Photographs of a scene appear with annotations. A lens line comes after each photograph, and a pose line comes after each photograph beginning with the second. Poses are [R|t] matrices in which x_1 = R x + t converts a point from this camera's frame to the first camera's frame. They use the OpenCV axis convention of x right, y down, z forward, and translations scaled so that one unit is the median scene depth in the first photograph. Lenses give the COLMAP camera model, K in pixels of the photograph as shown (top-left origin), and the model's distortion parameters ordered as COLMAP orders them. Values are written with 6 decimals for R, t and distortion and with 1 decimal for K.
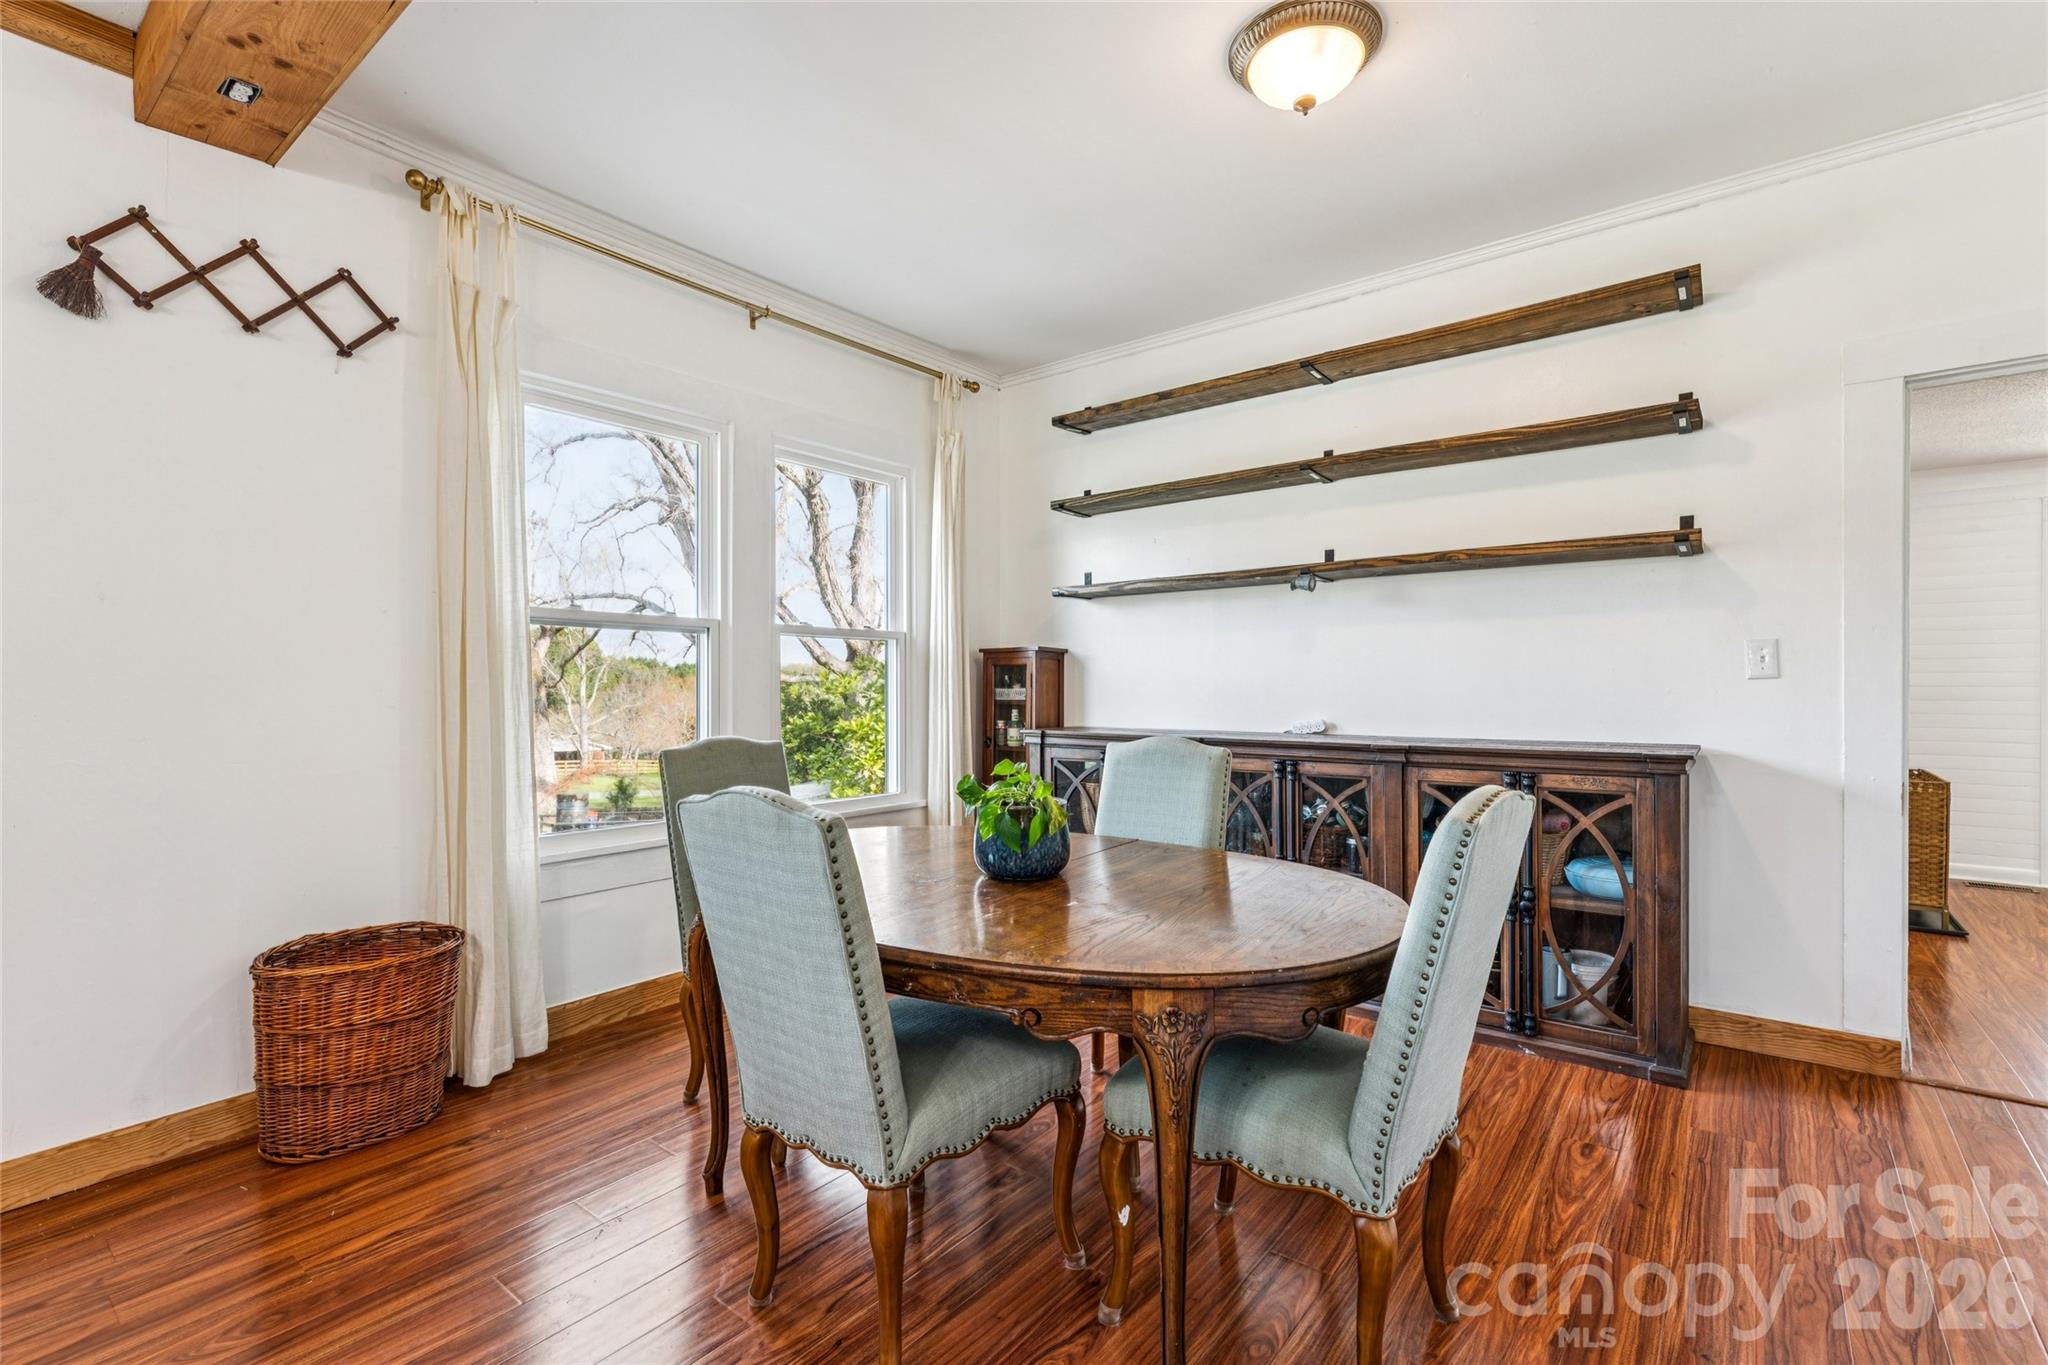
lens RADIAL K [[918.8, 0, 1021.4], [0, 918.8, 685.0], [0, 0, 1]] dist [-0.002161, 0.000379]
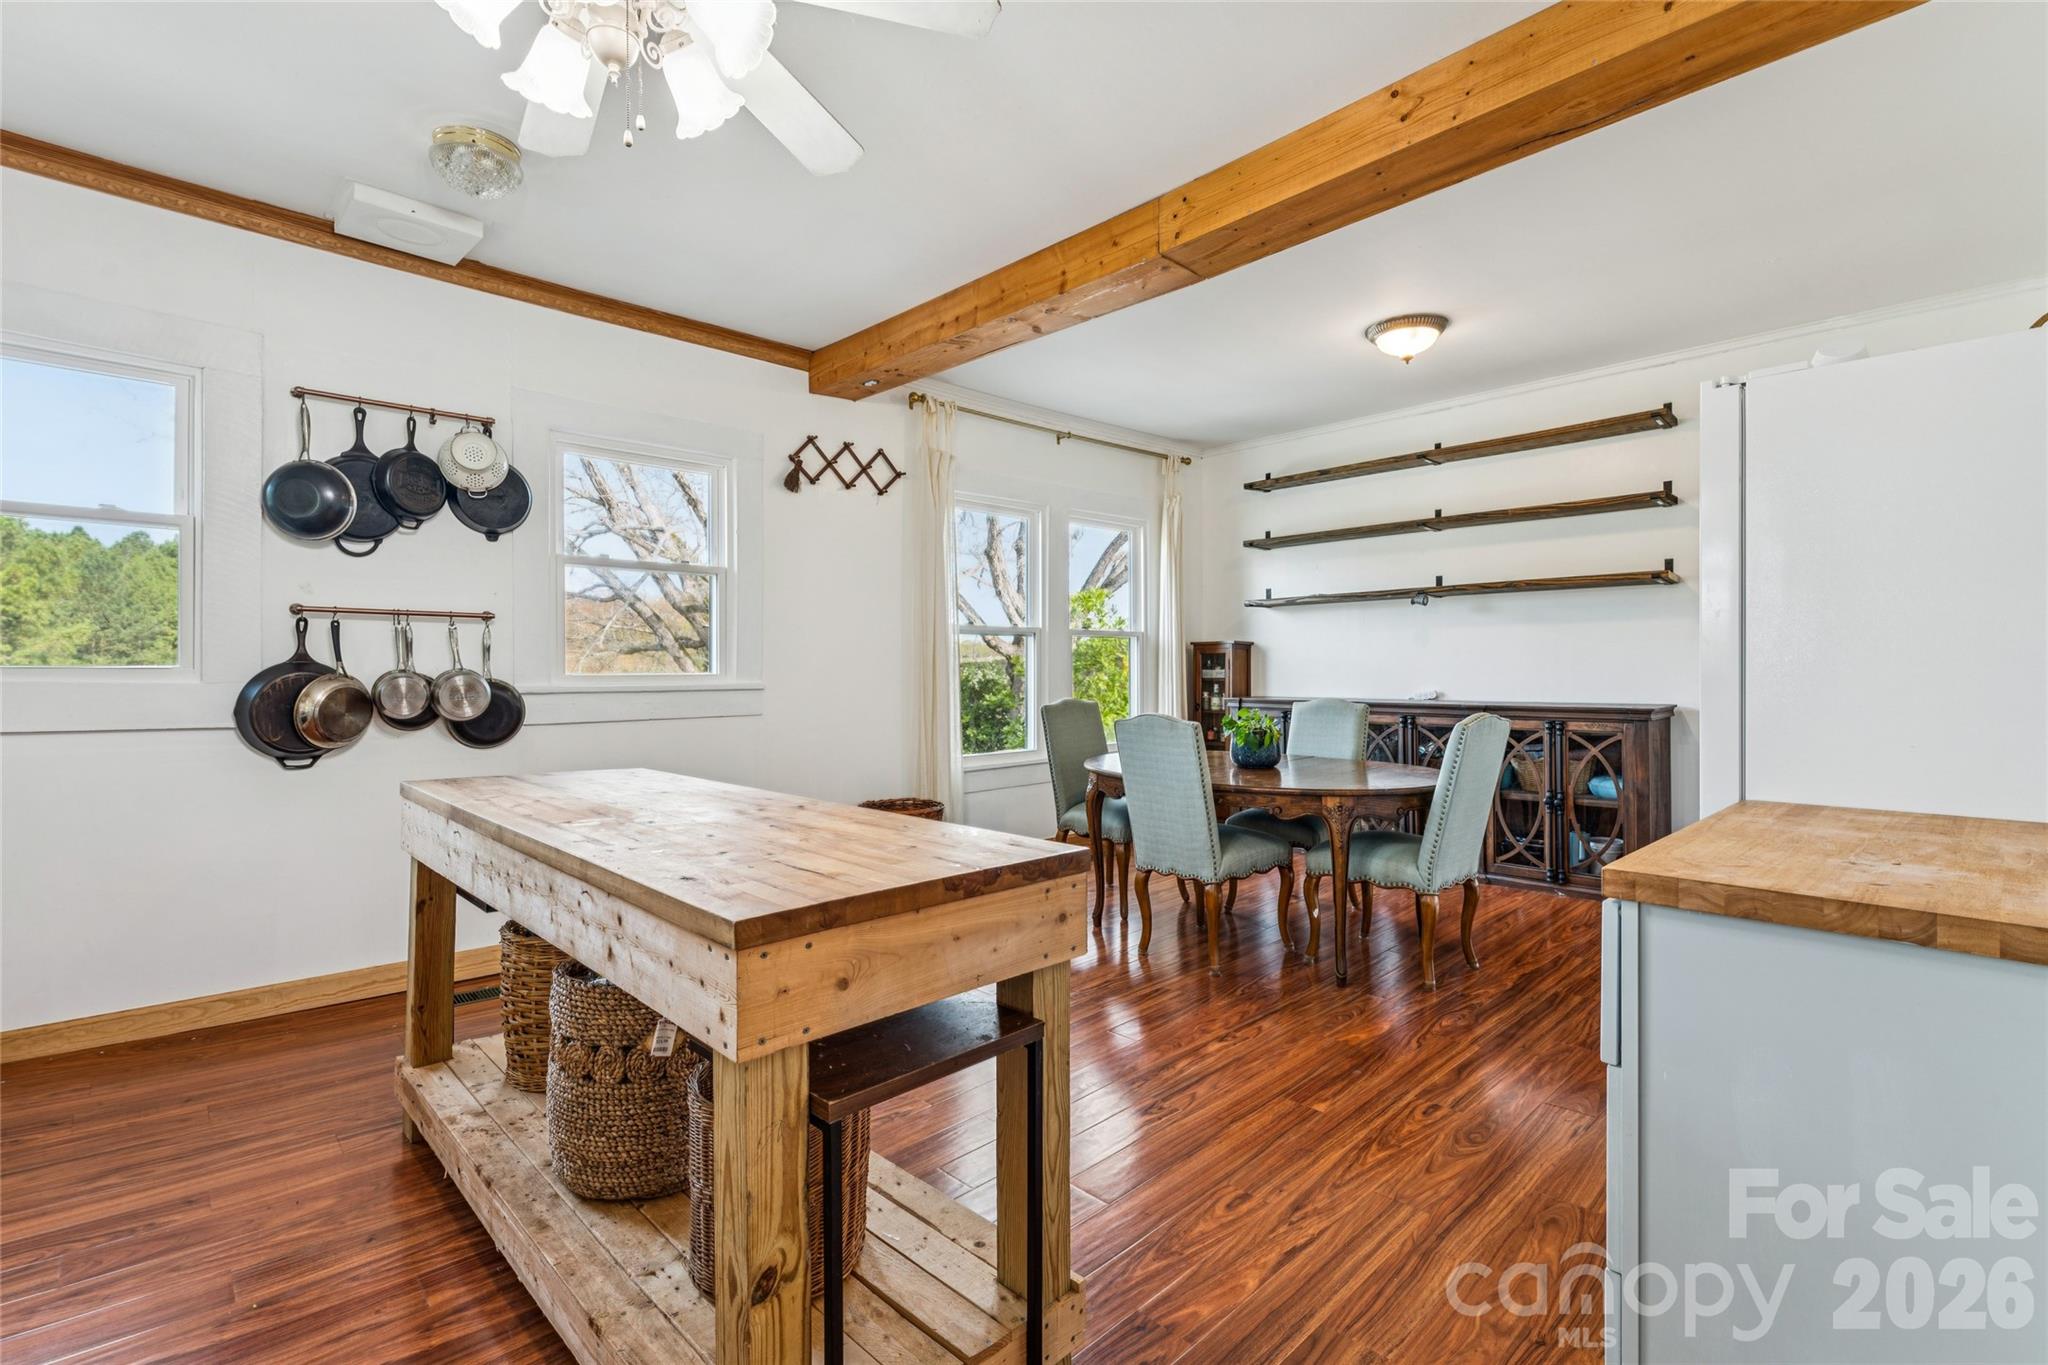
lens RADIAL K [[918.8, 0, 1034.9], [0, 918.8, 670.0], [0, 0, 1]] dist [-0.002161, 0.000379]
pose [[0.990841, -0.001951, -0.135022, -0.144360], [0.002701, 0.999982, 0.005366, -0.006631], [0.135009, -0.005682, 0.990828, -0.713069]]
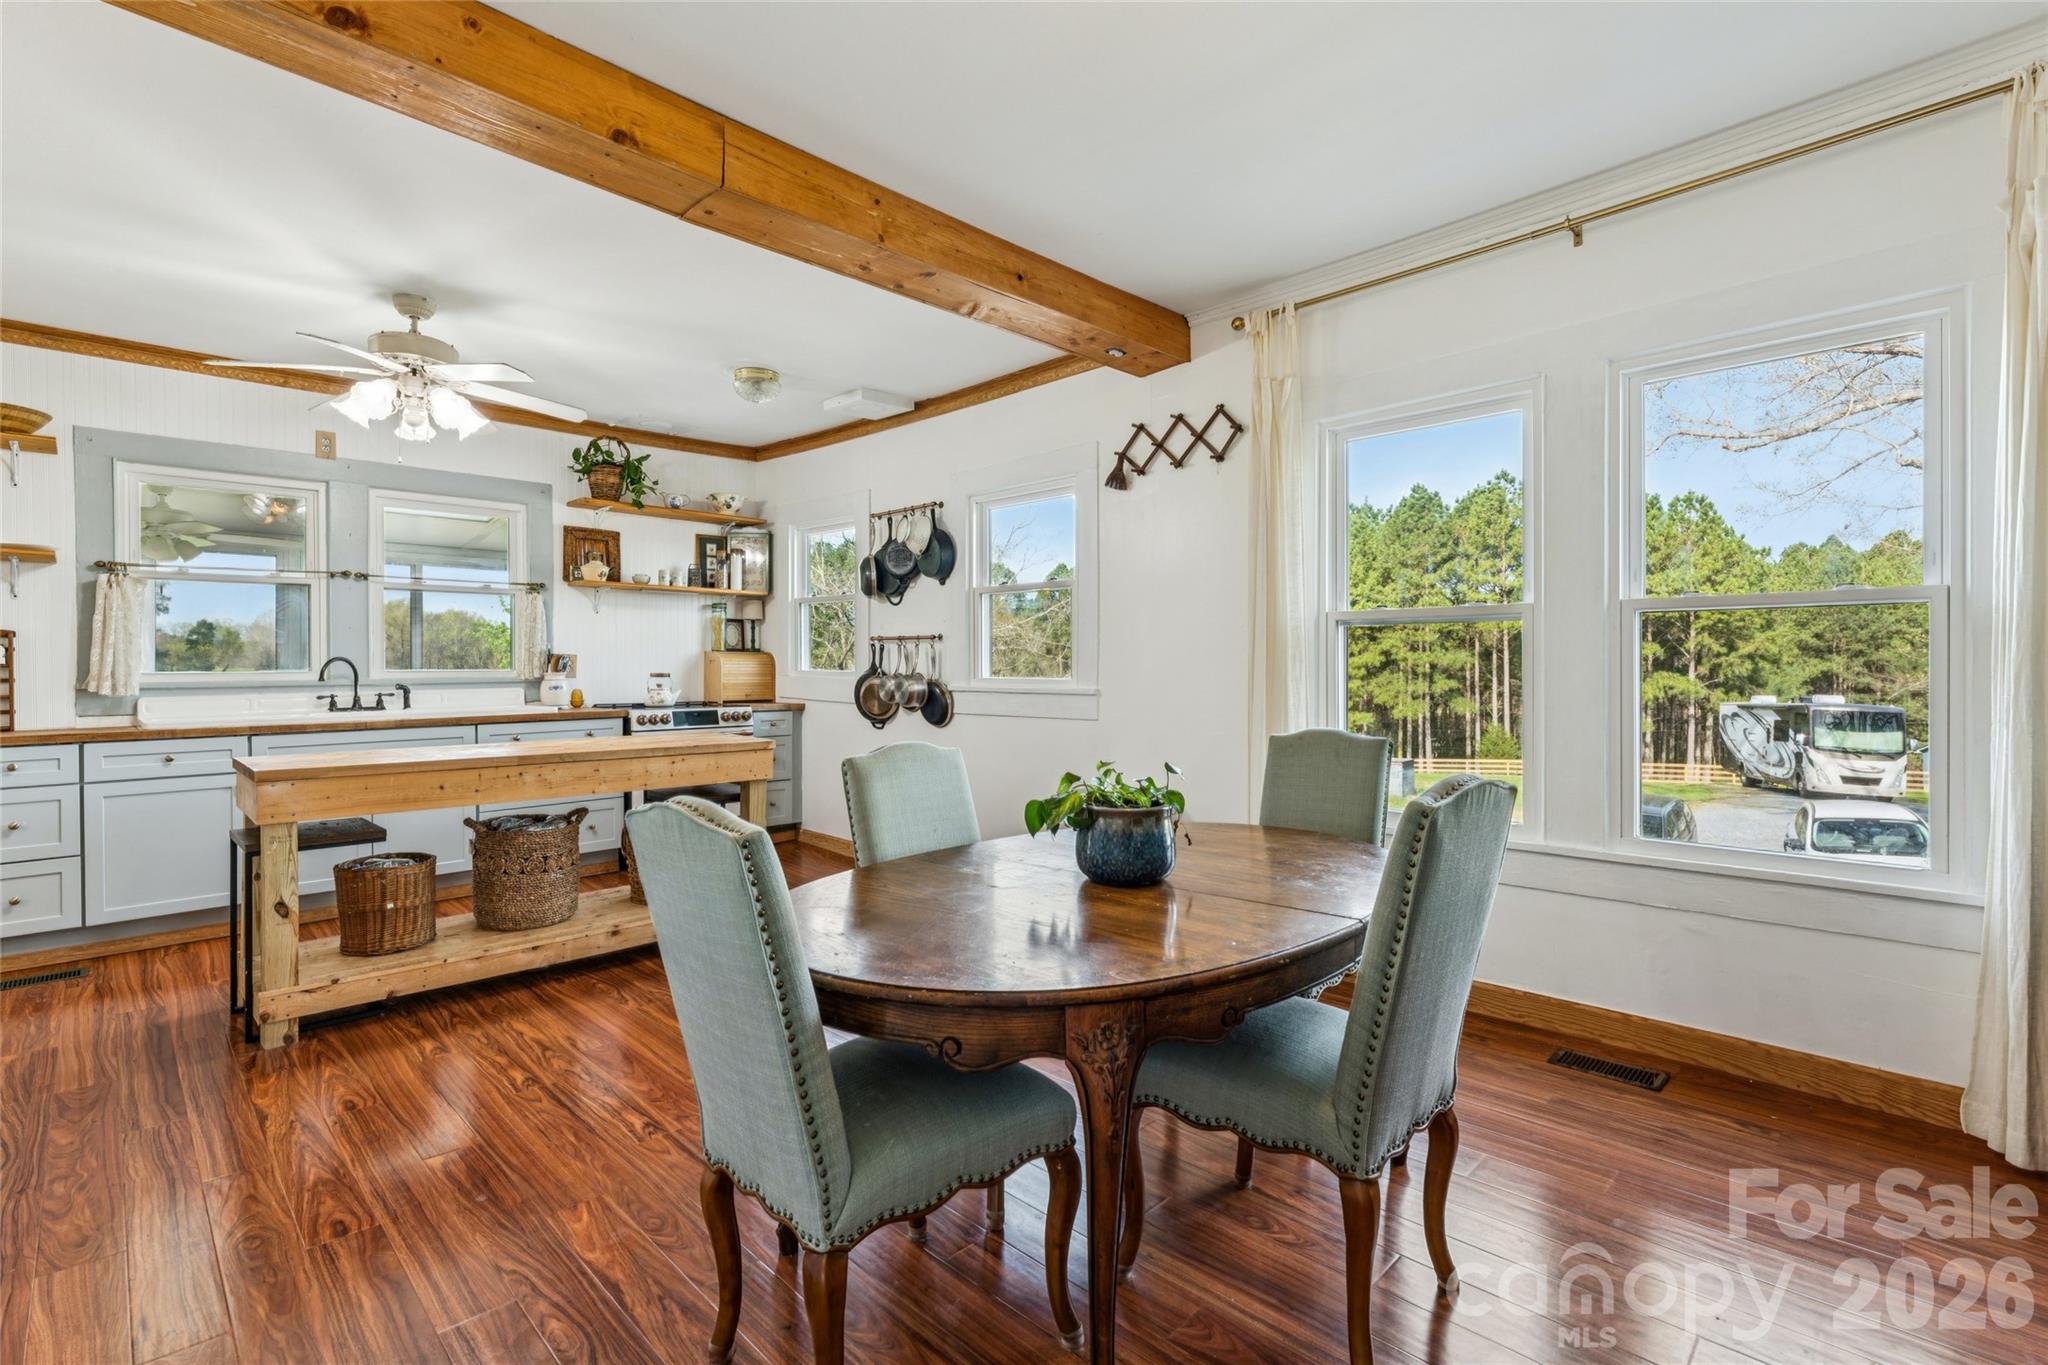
lens RADIAL K [[918.8, 0, 1023.9], [0, 918.8, 670.3], [0, 0, 1]] dist [-0.002161, 0.000379]
pose [[-0.107501, 0.001630, -0.994204, 0.702891], [0.003253, 0.999994, 0.001288, -0.010286], [0.994200, -0.003096, -0.107506, 0.715267]]
